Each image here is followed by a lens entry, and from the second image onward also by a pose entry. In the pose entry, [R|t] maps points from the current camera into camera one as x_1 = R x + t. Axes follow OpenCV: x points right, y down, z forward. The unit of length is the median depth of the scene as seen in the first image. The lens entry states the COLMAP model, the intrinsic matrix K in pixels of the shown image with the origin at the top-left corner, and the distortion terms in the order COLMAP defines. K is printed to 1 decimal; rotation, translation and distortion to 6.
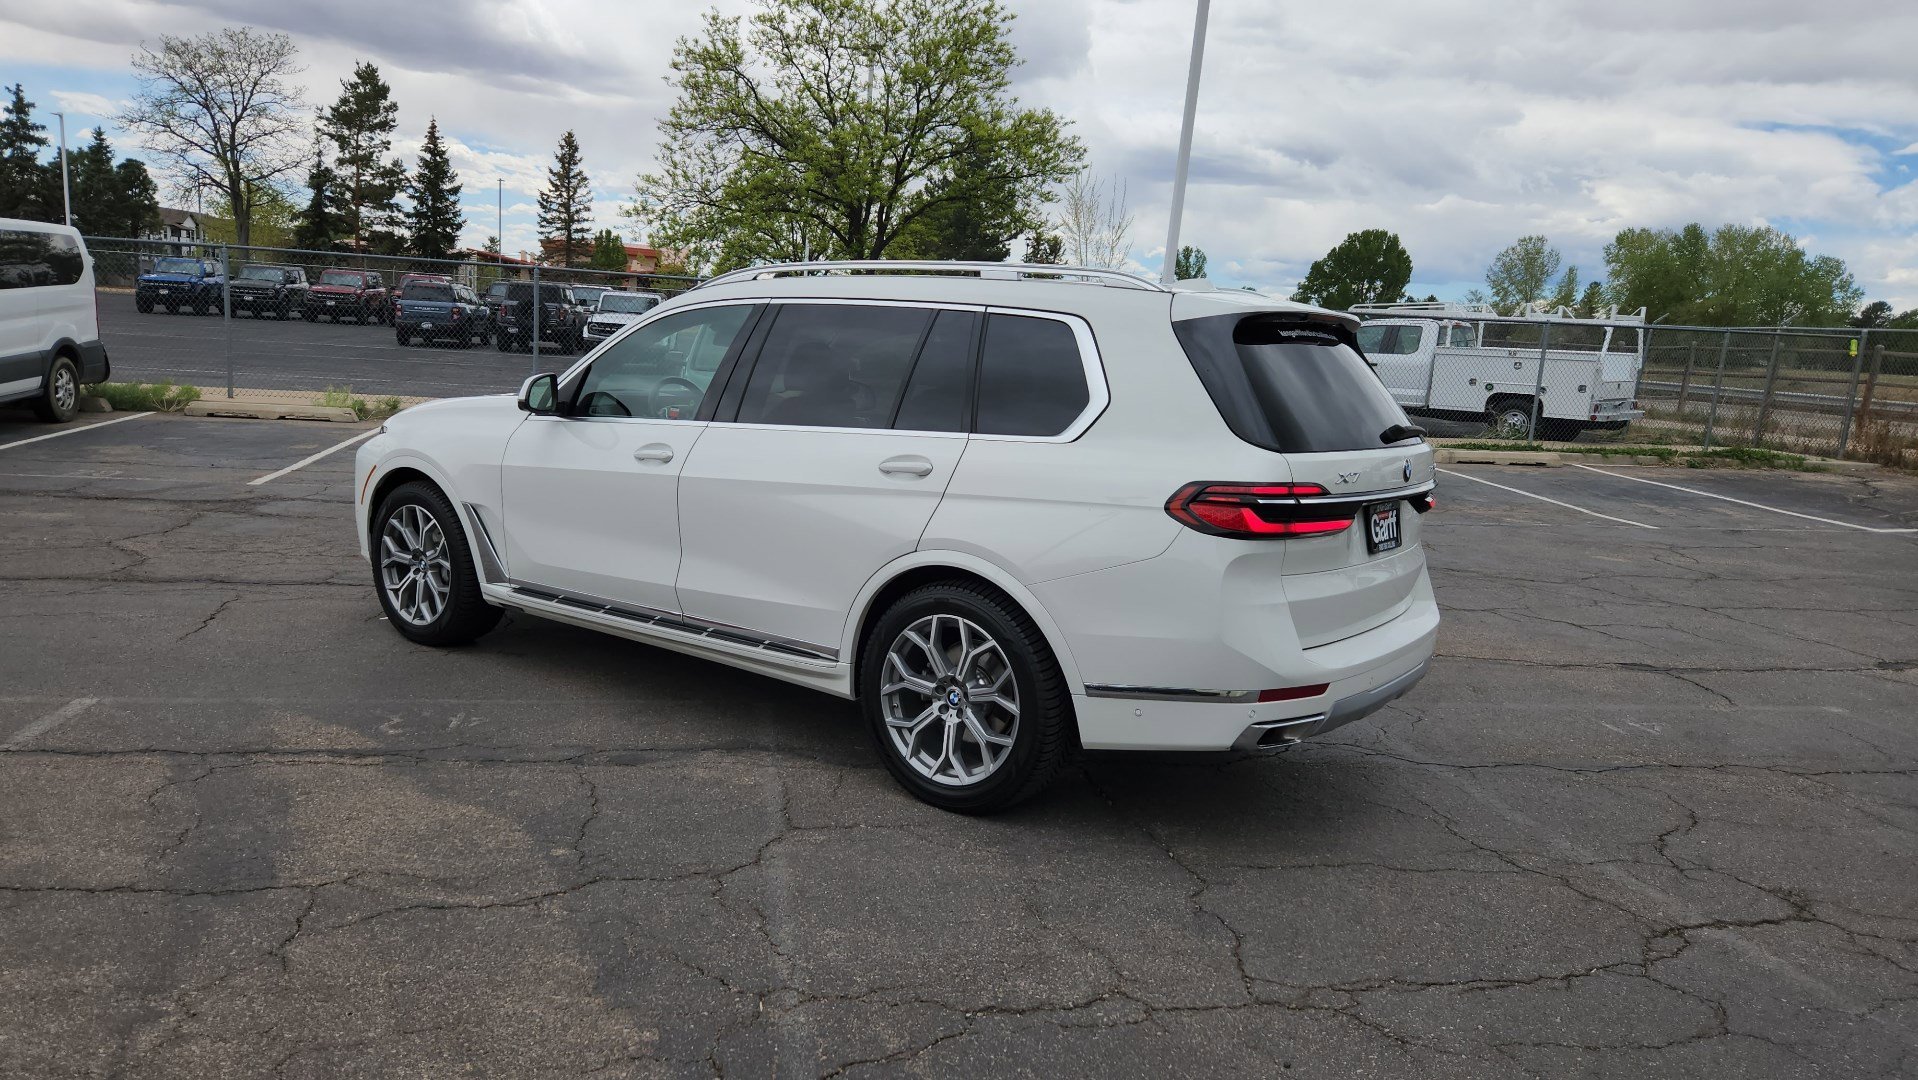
lens RADIAL K [[1273.4, 0, 919.8], [0, 1273.4, 579.7], [0, 0, 1]] dist [0.066634, -0.050718]
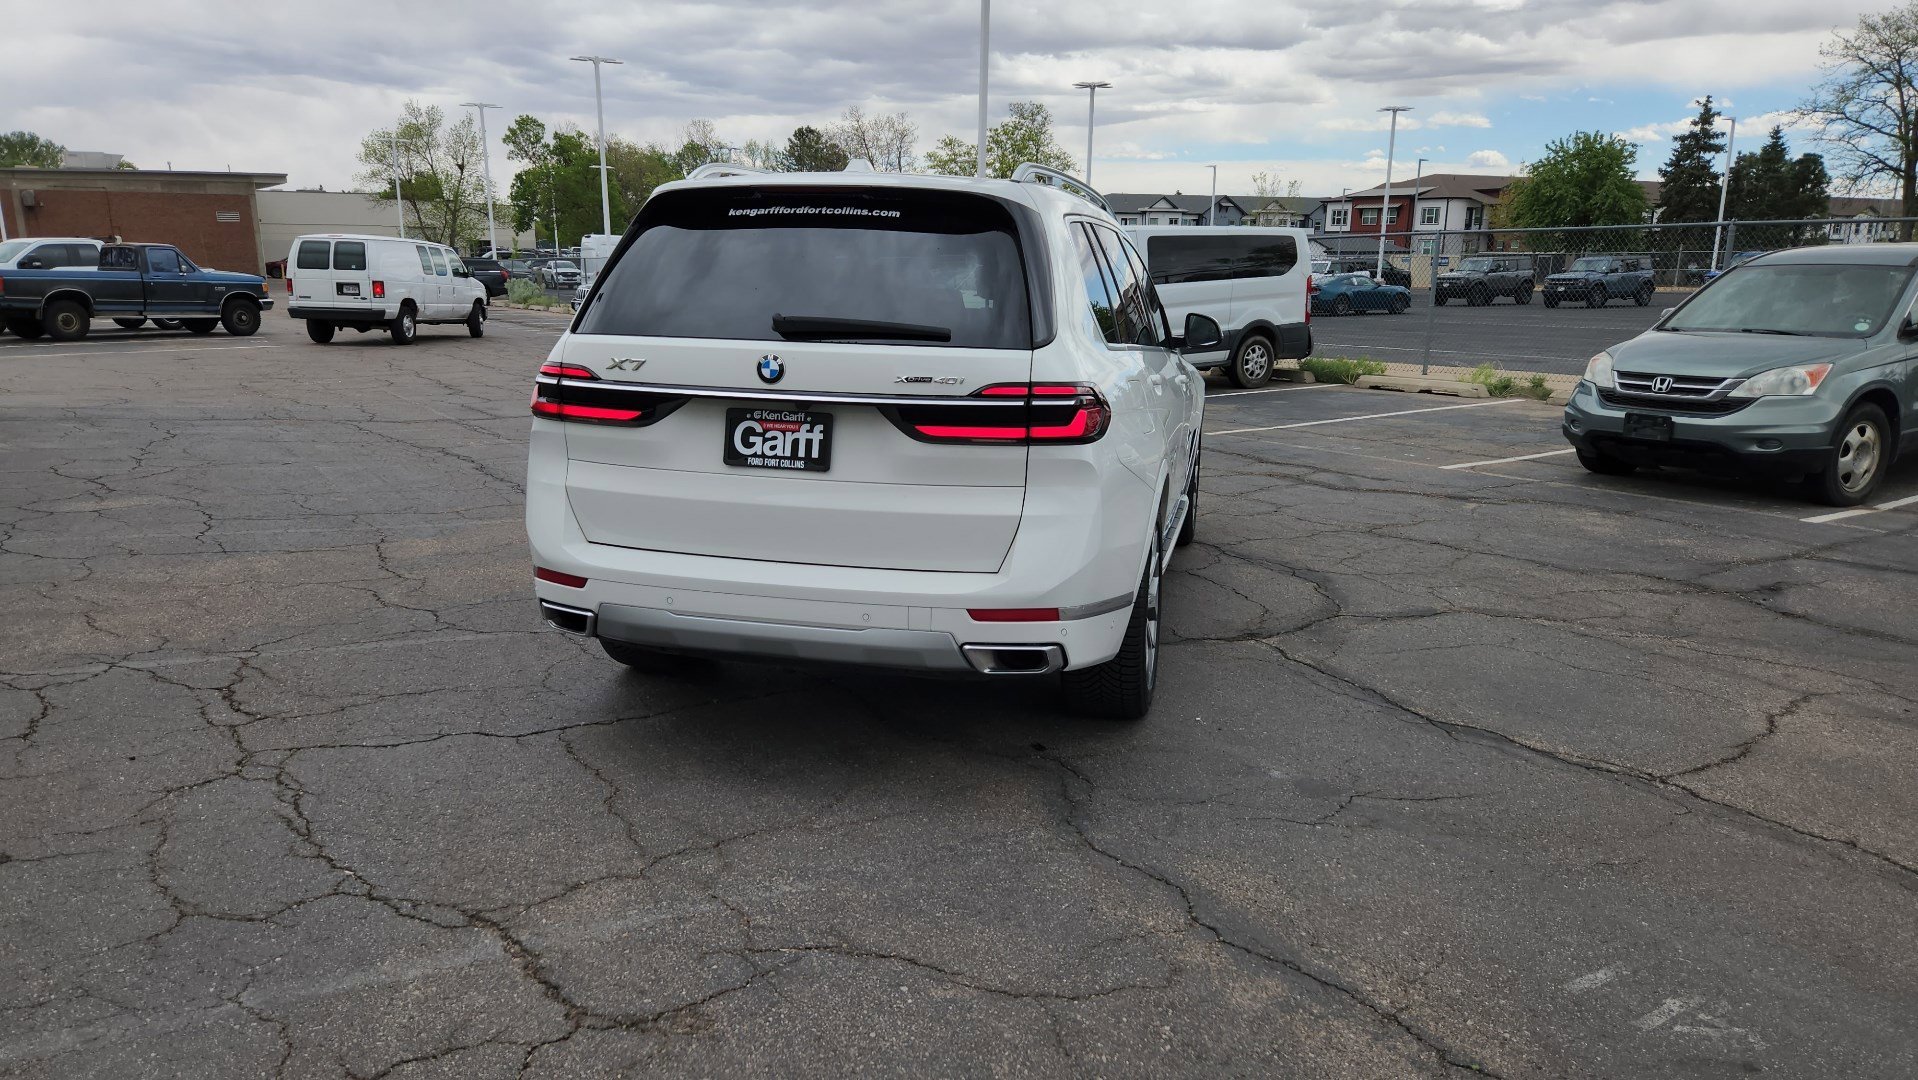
lens RADIAL K [[1274.7, 0, 924.5], [0, 1274.7, 580.2], [0, 0, 1]] dist [0.075325, -0.057922]
pose [[0.387092, 0.164054, -0.907329, 0.171385], [-0.169578, 0.979925, 0.104833, -0.008105], [0.906313, 0.113283, 0.407141, 0.112243]]
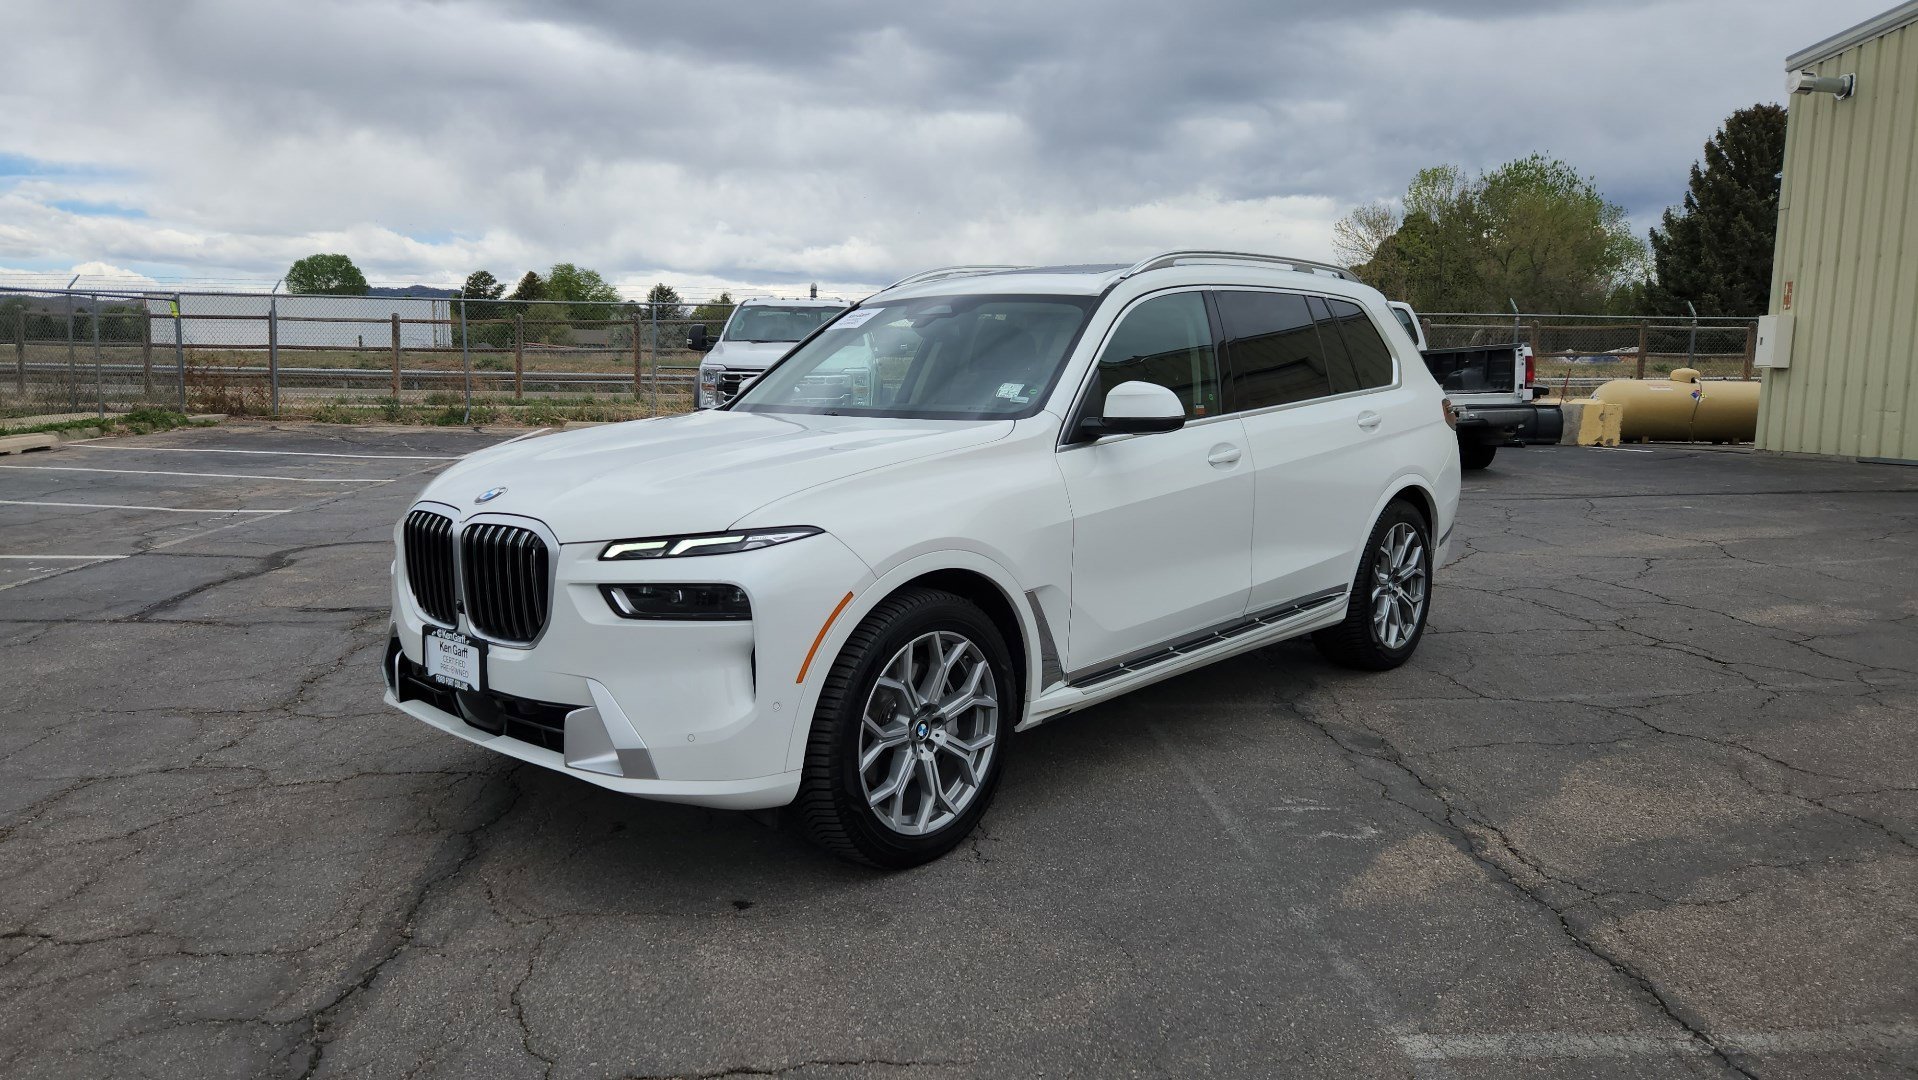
lens RADIAL K [[1290.6, 0, 916.2], [0, 1290.6, 544.1], [0, 0, 1]] dist [0.069466, -0.055959]
pose [[0.104866, -0.197038, 0.974771, -0.200604], [0.192143, 0.965721, 0.174538, -0.042007], [-0.975748, 0.168993, 0.139131, 0.190467]]
